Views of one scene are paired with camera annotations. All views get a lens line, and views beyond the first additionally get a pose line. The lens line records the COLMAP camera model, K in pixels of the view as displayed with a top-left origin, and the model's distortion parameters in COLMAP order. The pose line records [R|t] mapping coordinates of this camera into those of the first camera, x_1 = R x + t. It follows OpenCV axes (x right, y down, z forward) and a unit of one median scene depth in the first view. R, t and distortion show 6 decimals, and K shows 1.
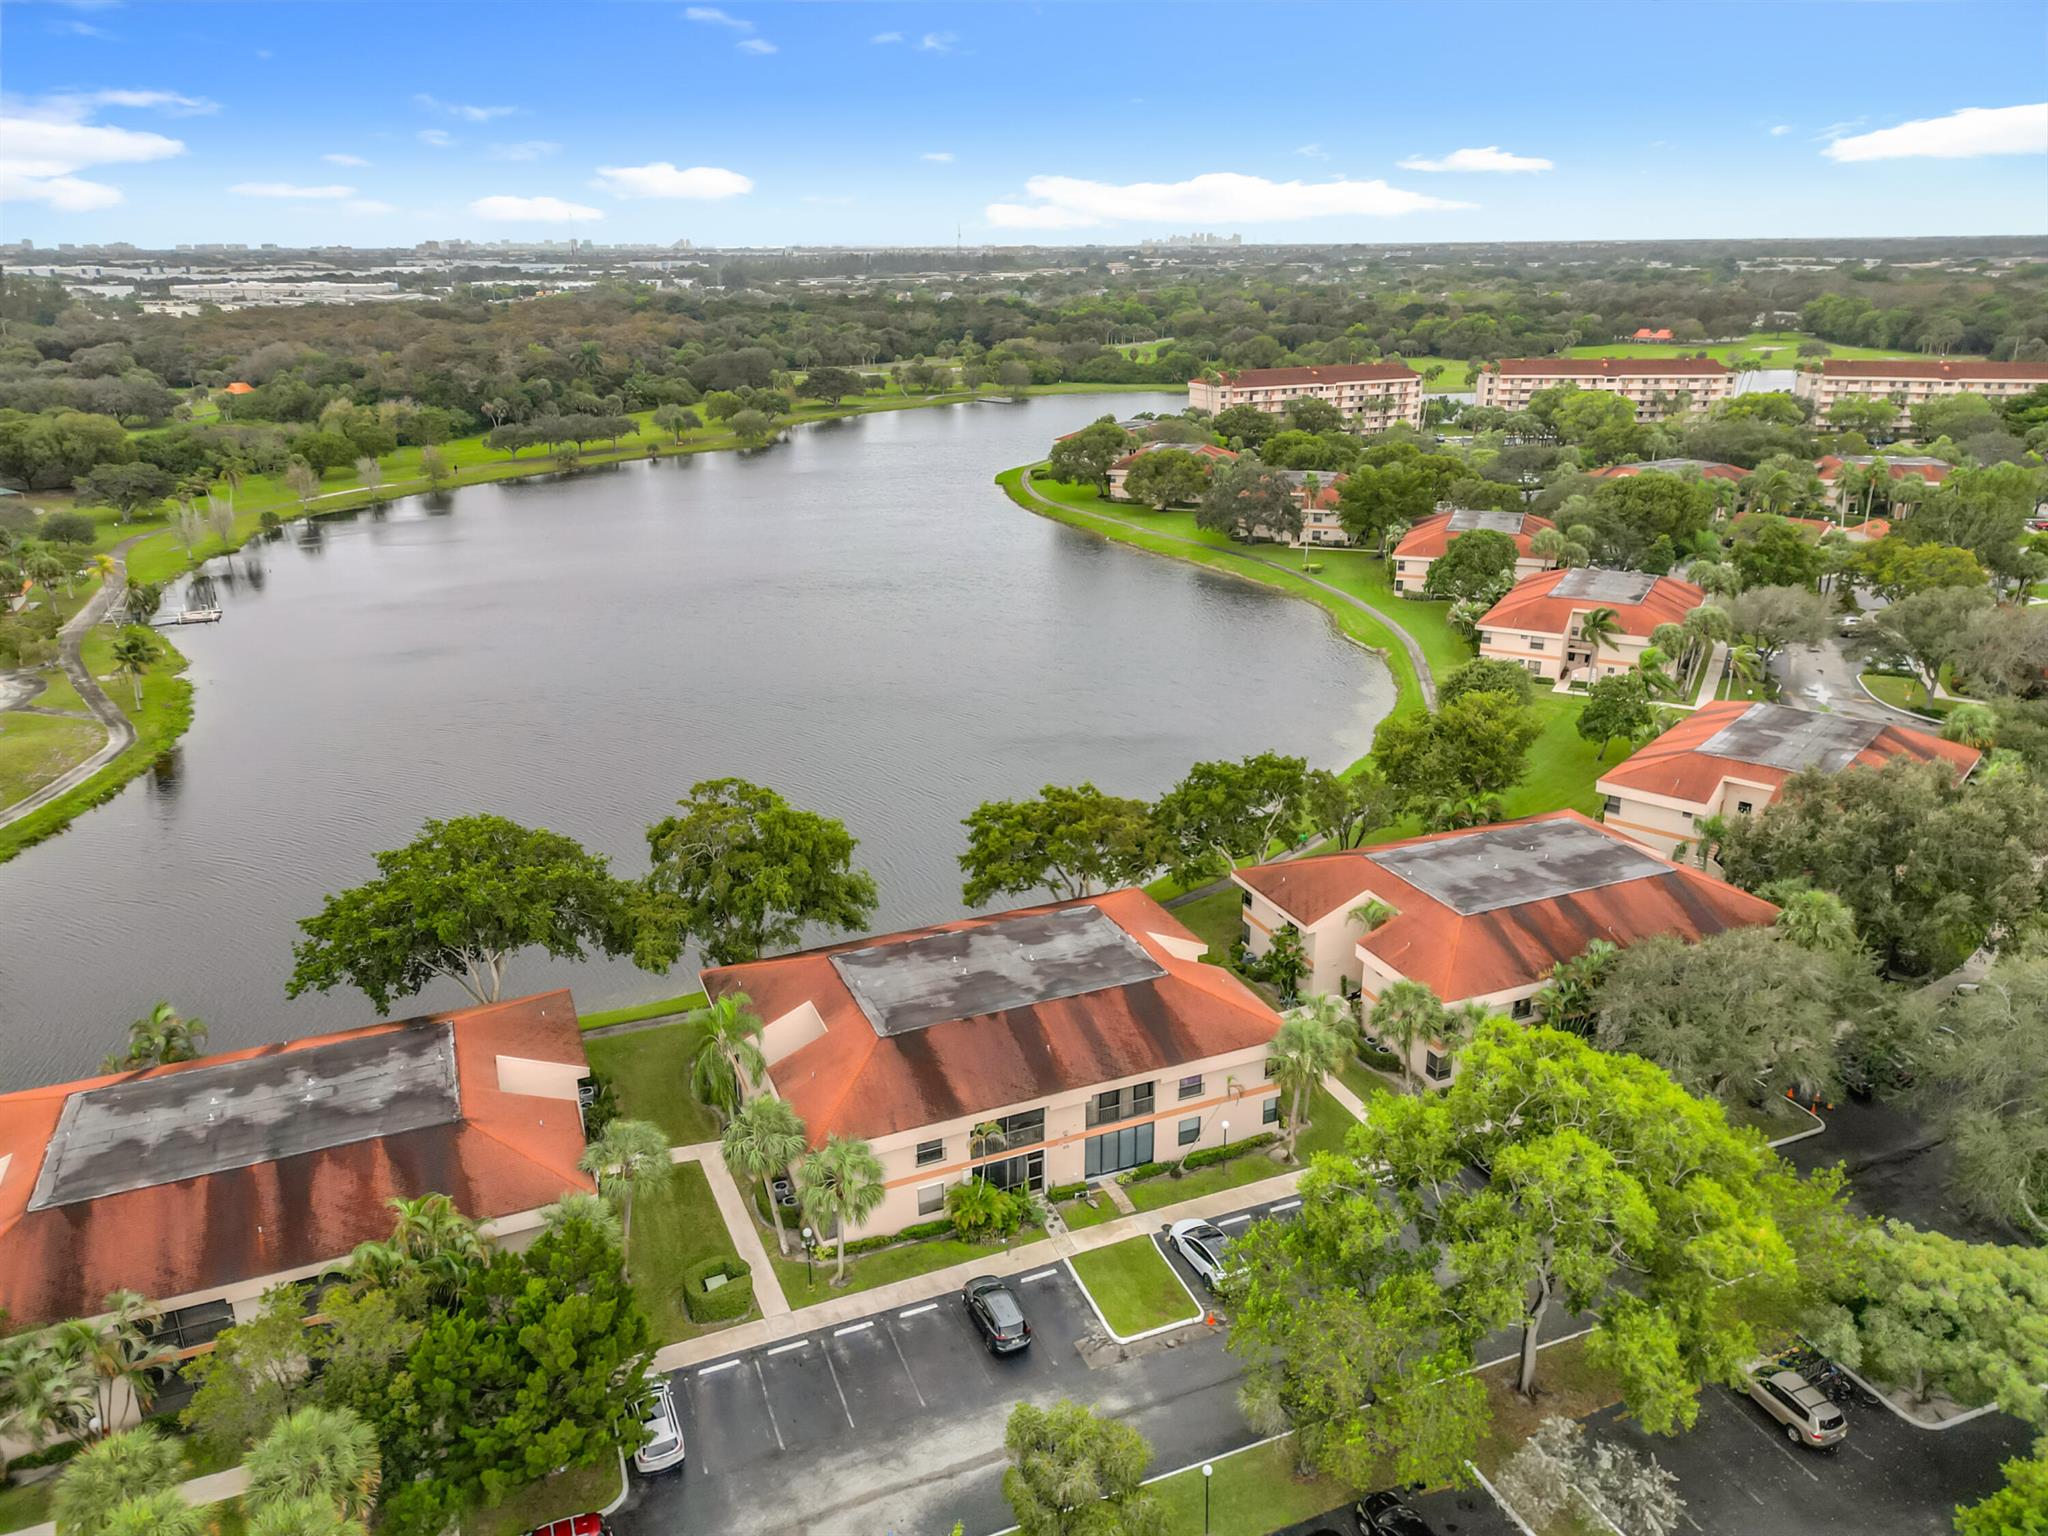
lens RADIAL K [[1432.5, 0, 1024.0], [0, 1432.5, 768.0], [0, 0, 1]] dist [0.070795, -0.068797]
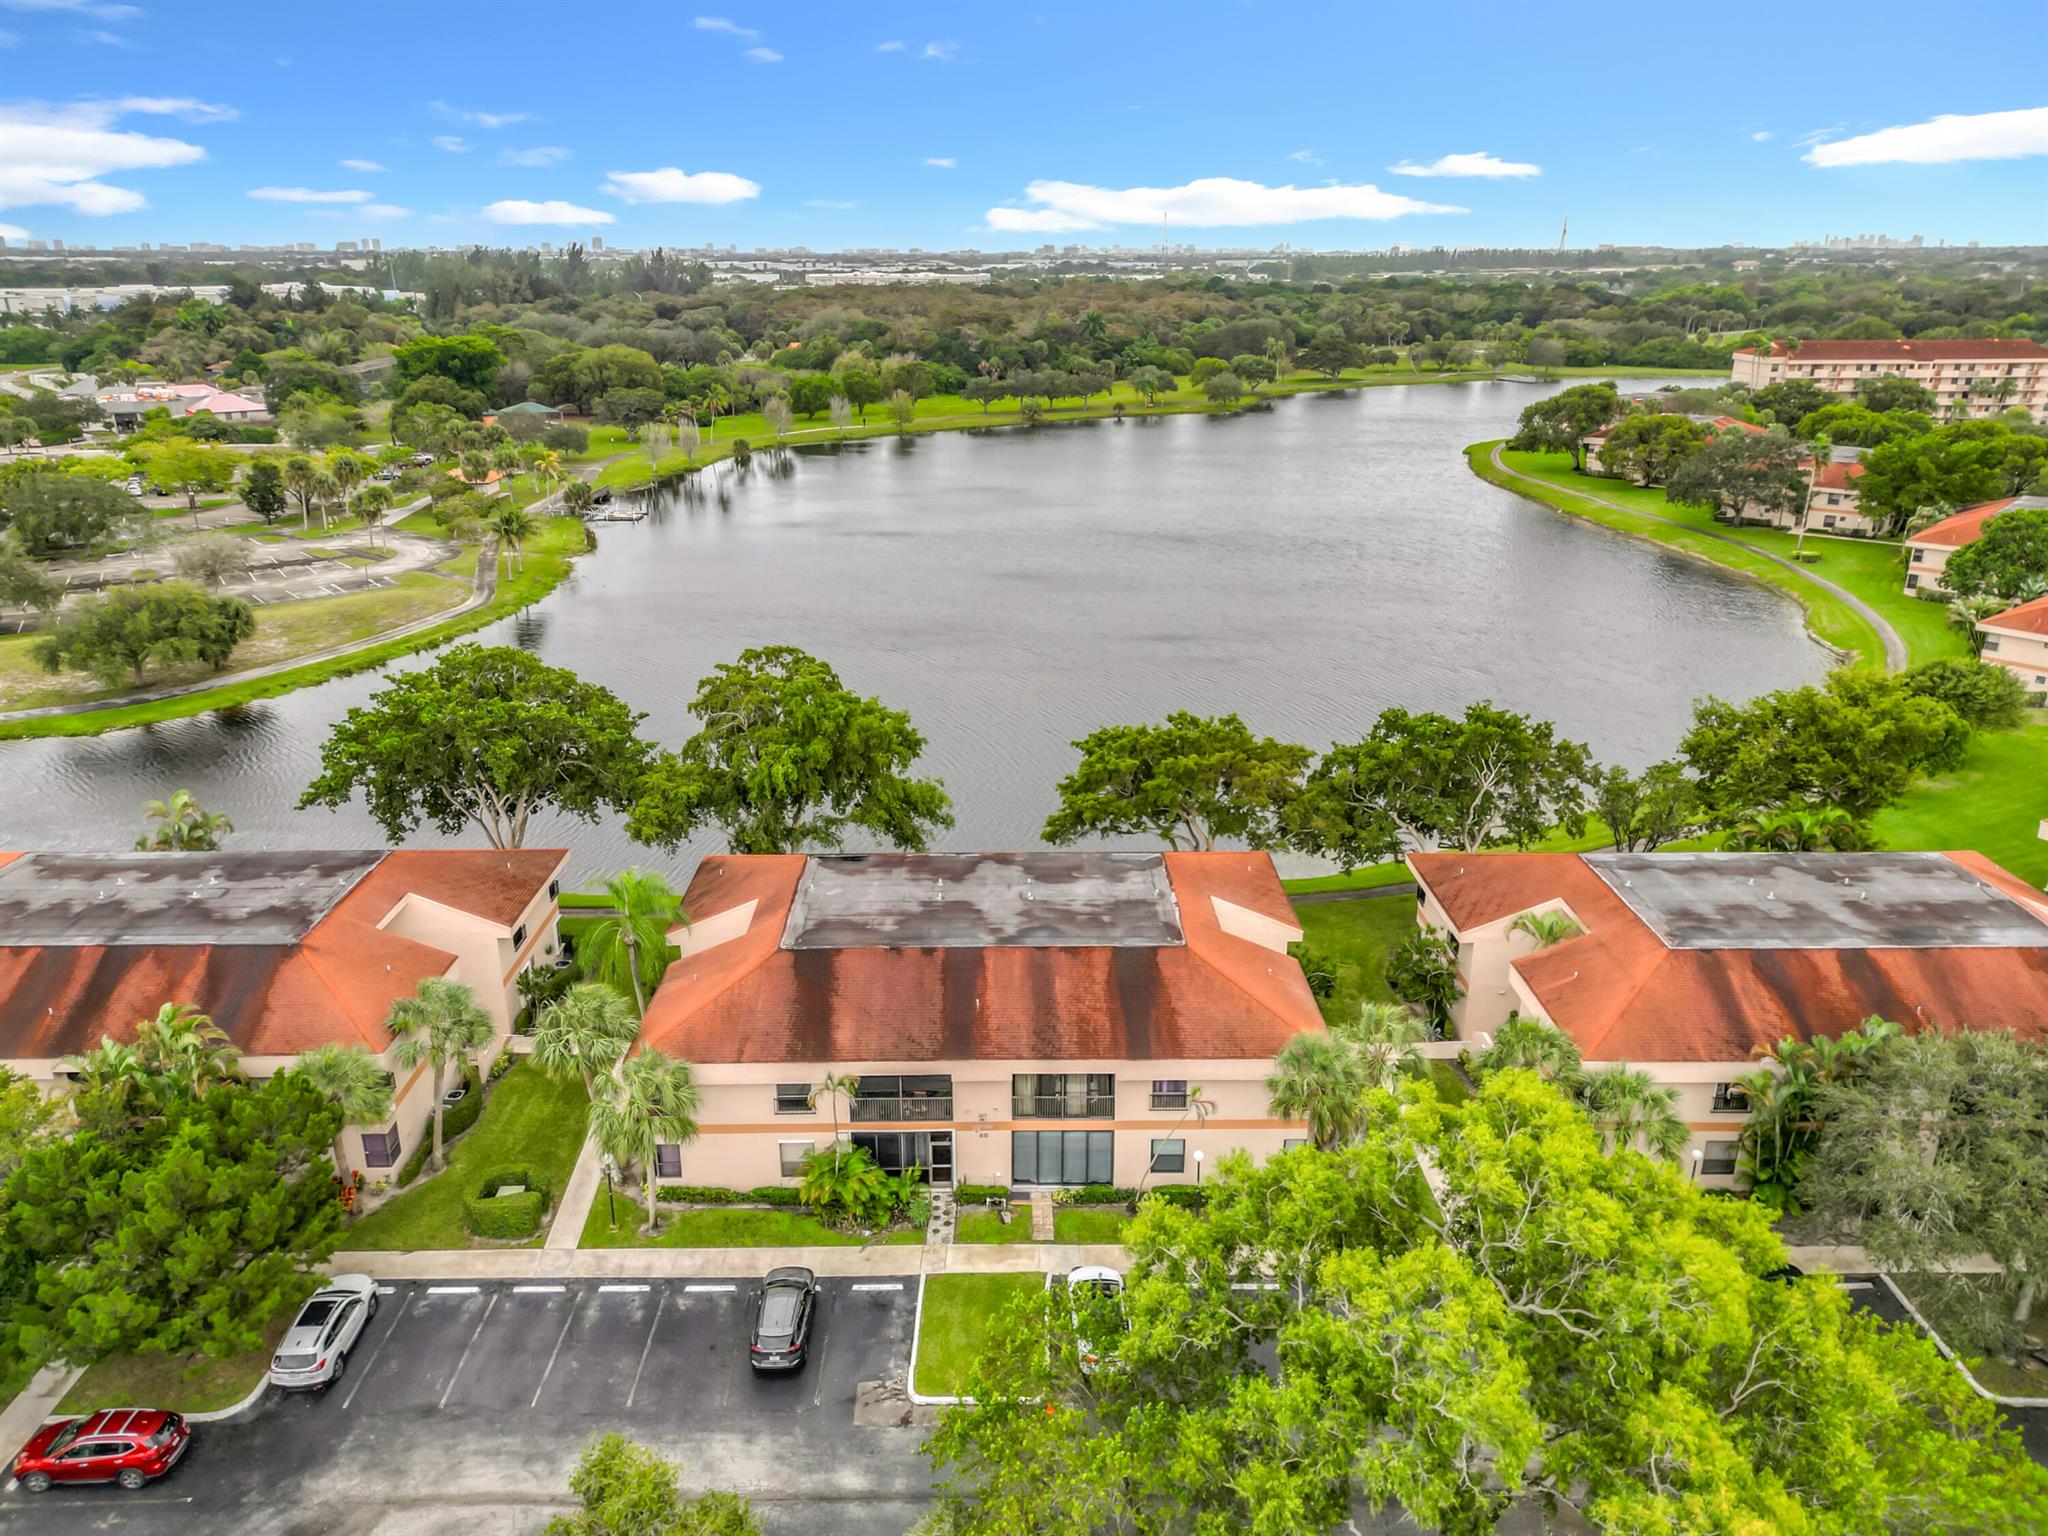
lens RADIAL K [[1432.5, 0, 1024.0], [0, 1432.5, 768.0], [0, 0, 1]] dist [0.070795, -0.068797]
pose [[0.926503, 0.132345, -0.352247, 0.217499], [-0.133324, 0.990837, 0.021595, 0.037660], [0.351877, 0.026956, 0.935658, 0.213690]]
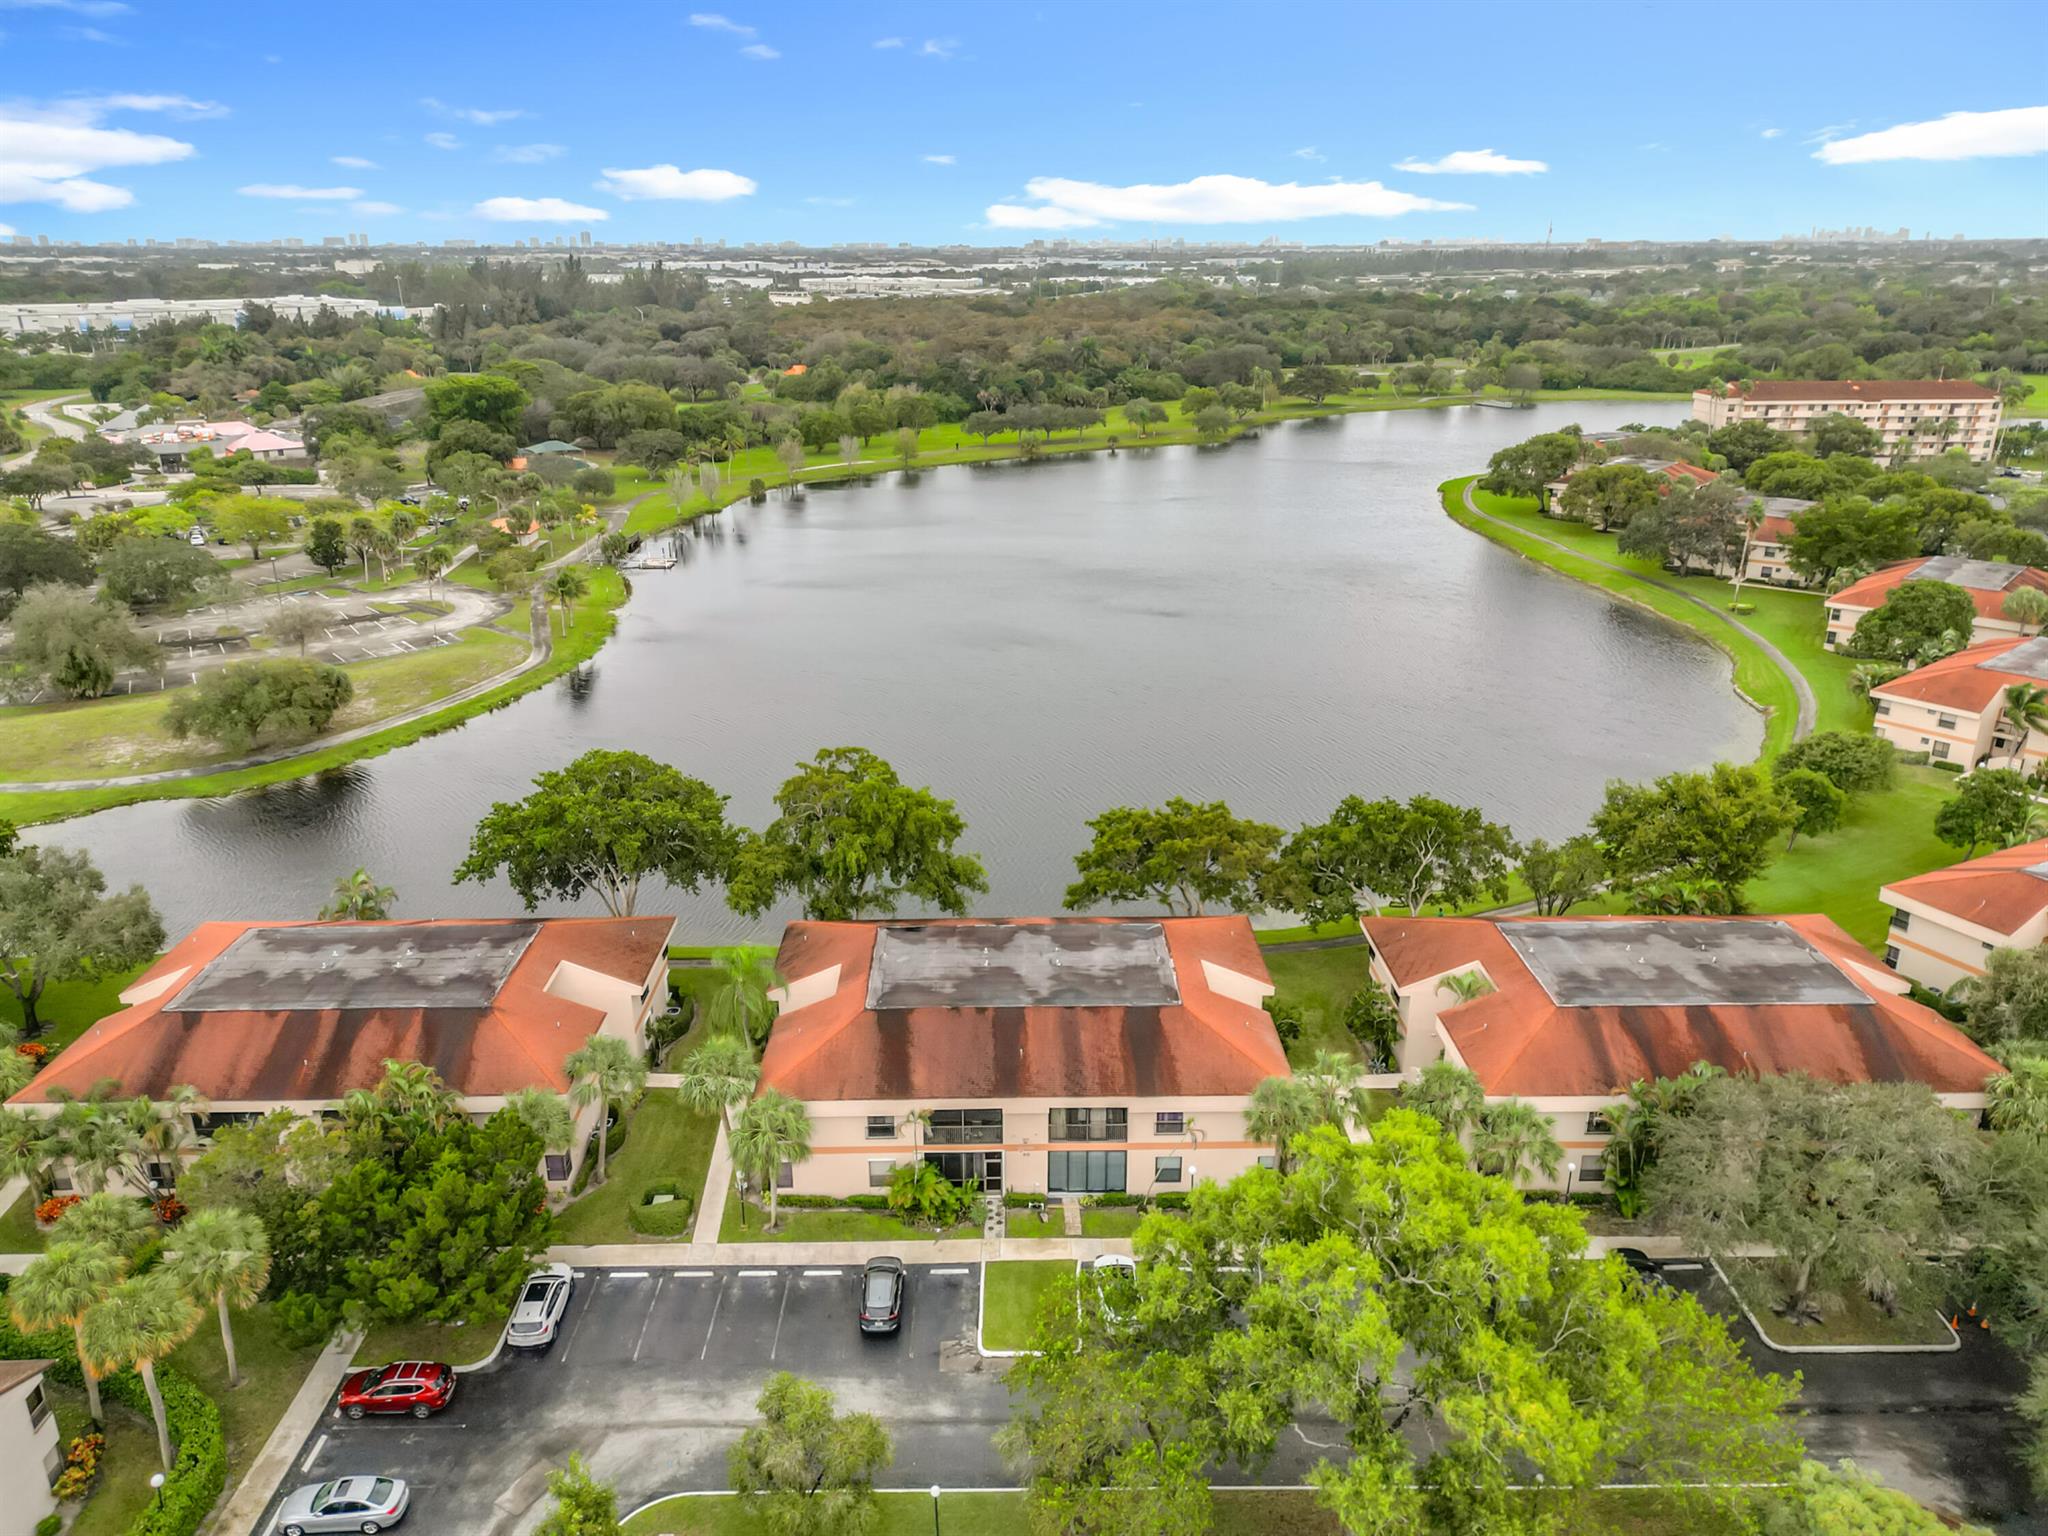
lens RADIAL K [[1432.5, 0, 1024.0], [0, 1432.5, 768.0], [0, 0, 1]] dist [0.070795, -0.068797]
pose [[0.929138, 0.130891, -0.345789, 0.249351], [-0.130214, 0.991163, 0.025297, -0.018587], [0.346045, 0.021523, 0.937971, 0.048433]]
